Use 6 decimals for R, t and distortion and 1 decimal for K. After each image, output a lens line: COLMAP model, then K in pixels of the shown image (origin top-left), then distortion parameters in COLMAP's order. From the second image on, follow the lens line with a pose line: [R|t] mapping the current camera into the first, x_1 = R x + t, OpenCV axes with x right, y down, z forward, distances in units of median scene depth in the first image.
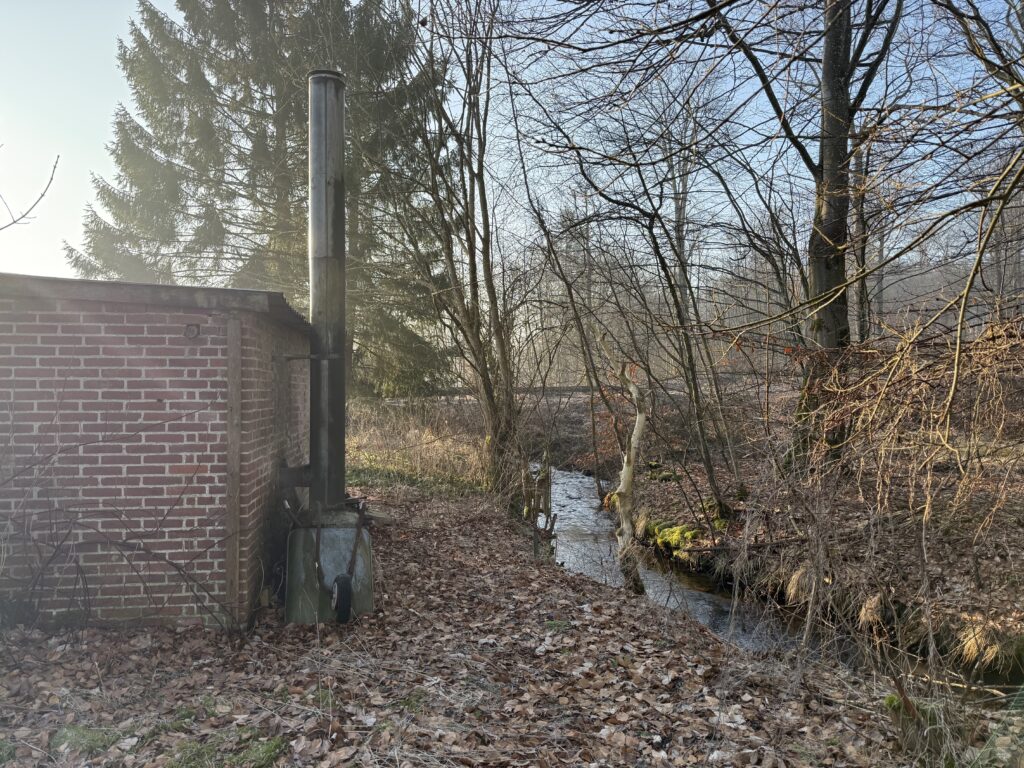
lens RADIAL K [[717.5, 0, 512.0], [0, 717.5, 384.0], [0, 0, 1]] dist [-0.003517, -0.005345]
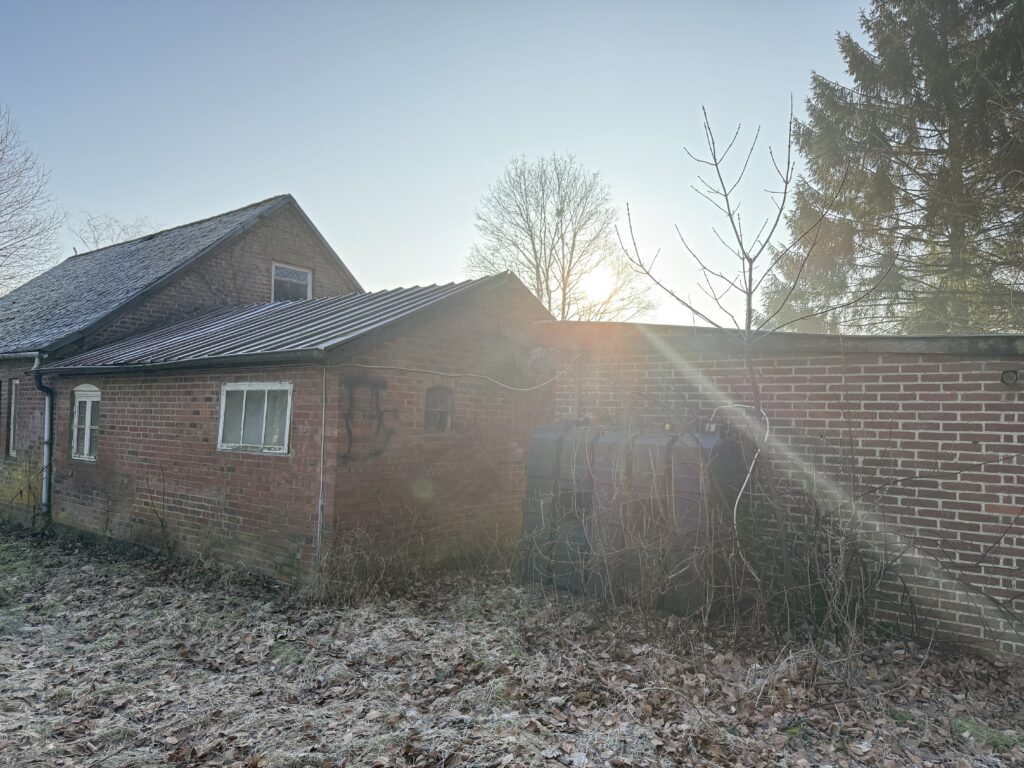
lens RADIAL K [[717.5, 0, 512.0], [0, 717.5, 384.0], [0, 0, 1]] dist [-0.003517, -0.005345]
pose [[0.676839, -0.021750, -0.735810, -0.168668], [-0.027009, 0.998157, -0.054348, 0.012652], [0.735635, 0.056659, 0.675004, -0.239985]]
